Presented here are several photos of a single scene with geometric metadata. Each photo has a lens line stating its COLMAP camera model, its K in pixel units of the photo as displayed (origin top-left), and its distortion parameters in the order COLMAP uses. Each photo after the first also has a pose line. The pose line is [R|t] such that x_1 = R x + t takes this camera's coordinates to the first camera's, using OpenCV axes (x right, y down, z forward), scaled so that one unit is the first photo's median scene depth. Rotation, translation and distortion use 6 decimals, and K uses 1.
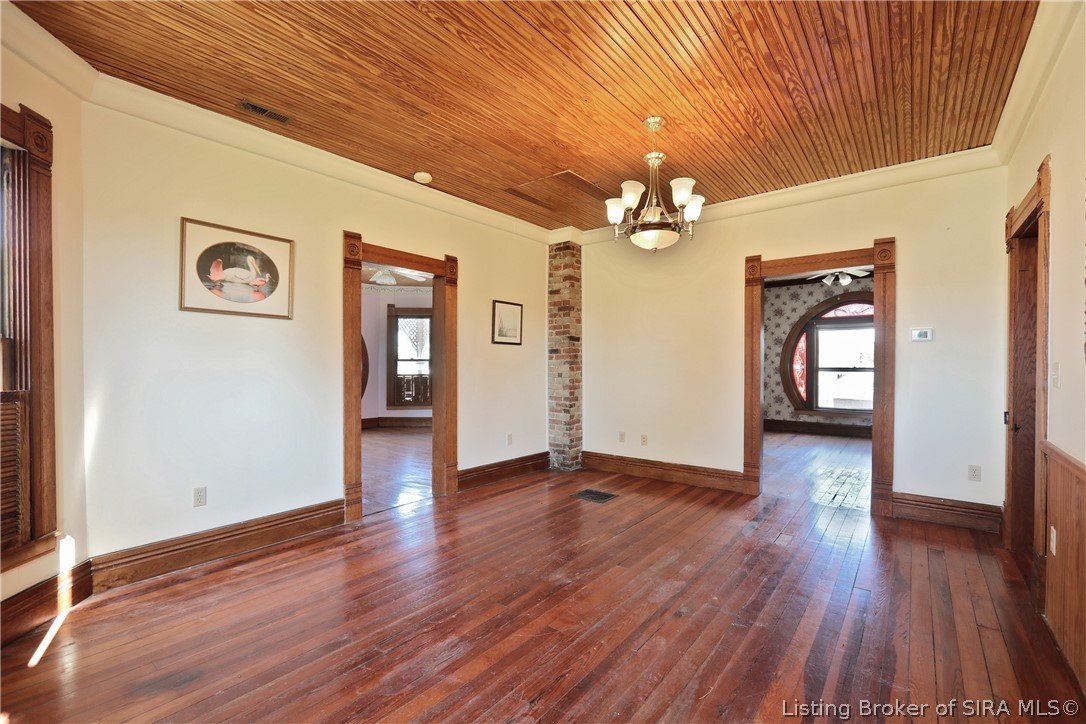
lens RADIAL K [[486.2, 0, 540.2], [0, 486.2, 365.4], [0, 0, 1]] dist [-0.006161, 0.001283]
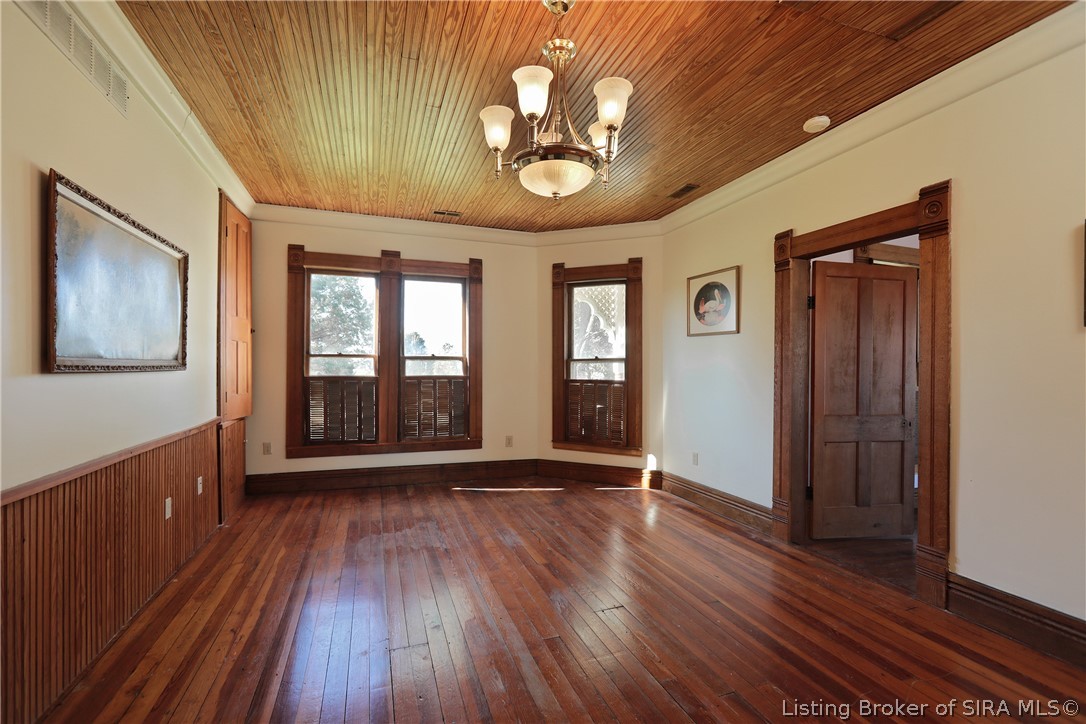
lens RADIAL K [[486.2, 0, 532.5], [0, 486.2, 365.8], [0, 0, 1]] dist [-0.006161, 0.001283]
pose [[-0.557223, -0.003058, -0.830357, 0.837384], [-0.006567, 0.999978, 0.000724, -0.016131], [0.830337, 0.005856, -0.557231, 1.421526]]
